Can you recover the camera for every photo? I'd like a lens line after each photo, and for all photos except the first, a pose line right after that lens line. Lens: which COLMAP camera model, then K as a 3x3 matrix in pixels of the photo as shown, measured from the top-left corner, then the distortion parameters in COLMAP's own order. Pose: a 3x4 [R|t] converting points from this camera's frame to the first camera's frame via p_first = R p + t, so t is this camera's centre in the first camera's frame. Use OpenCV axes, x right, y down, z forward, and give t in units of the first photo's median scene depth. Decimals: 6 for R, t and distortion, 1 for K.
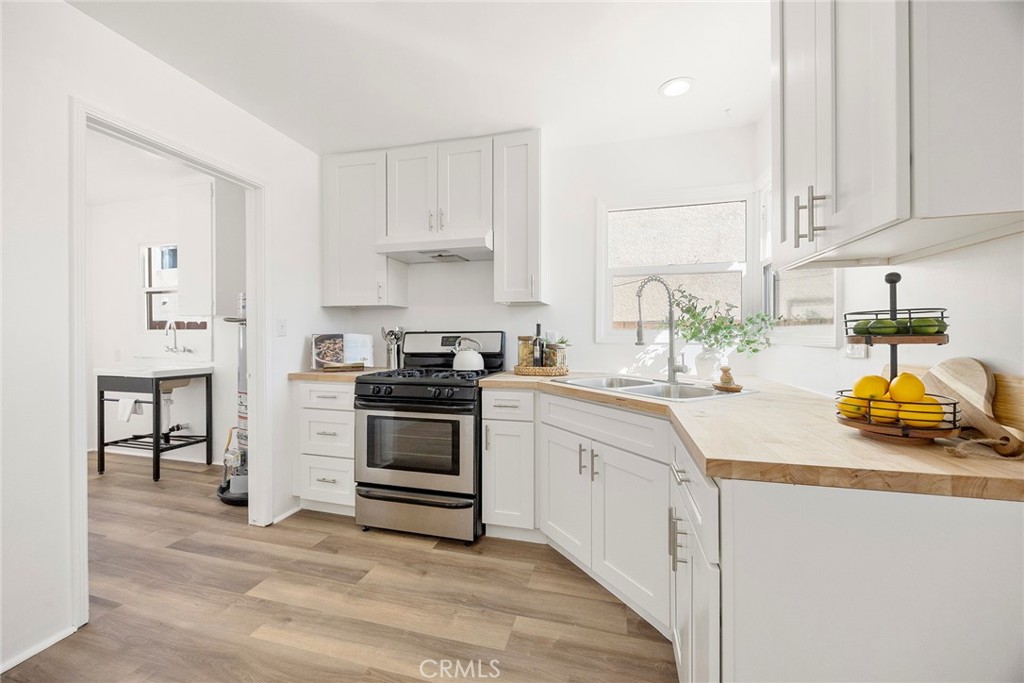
lens RADIAL K [[394.0, 0, 508.8], [0, 394.0, 336.1], [0, 0, 1]] dist [-0.002970, -0.000088]
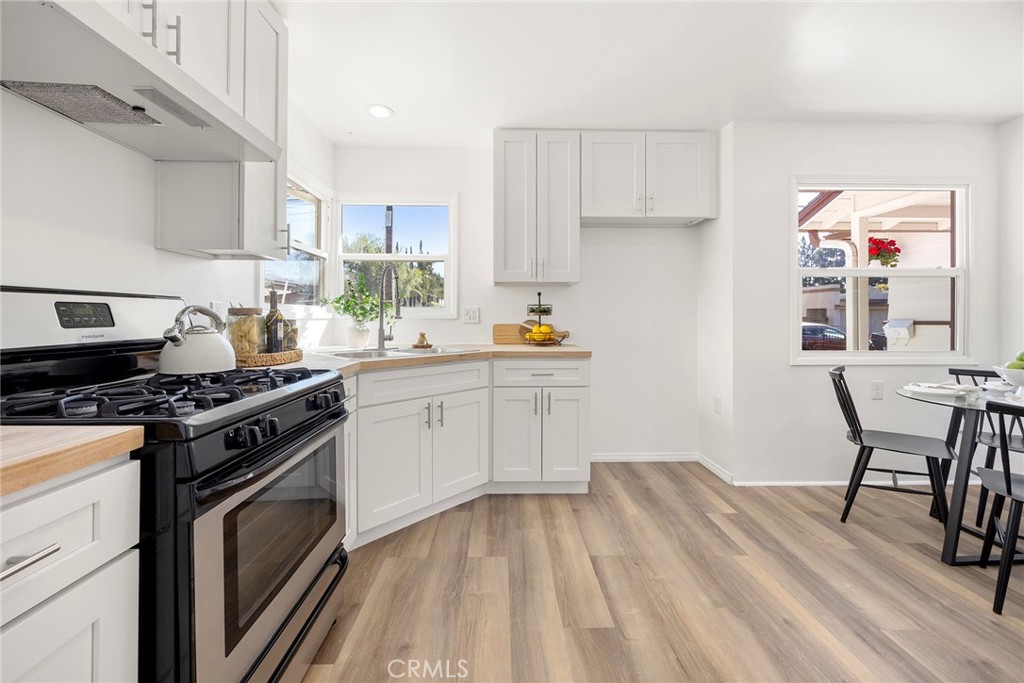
lens RADIAL K [[394.0, 0, 512.8], [0, 394.0, 316.2], [0, 0, 1]] dist [-0.002970, -0.000088]
pose [[-0.285903, 0.008838, 0.958218, -0.835041], [0.001157, 0.999960, -0.008877, 0.023163], [-0.958258, -0.001429, -0.285902, 0.907152]]
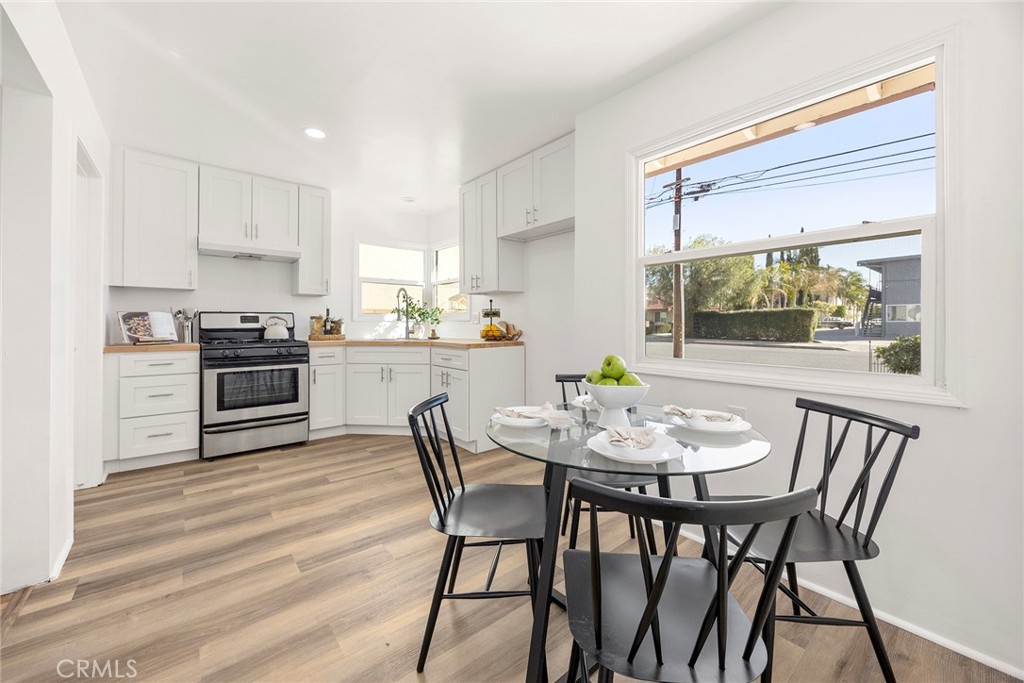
lens RADIAL K [[394.0, 0, 515.5], [0, 394.0, 320.9], [0, 0, 1]] dist [-0.002970, -0.000088]
pose [[0.563289, 0.004773, 0.826246, -0.954735], [0.000848, 0.999979, -0.006355, 0.034797], [-0.826260, 0.004280, 0.563273, -0.636967]]
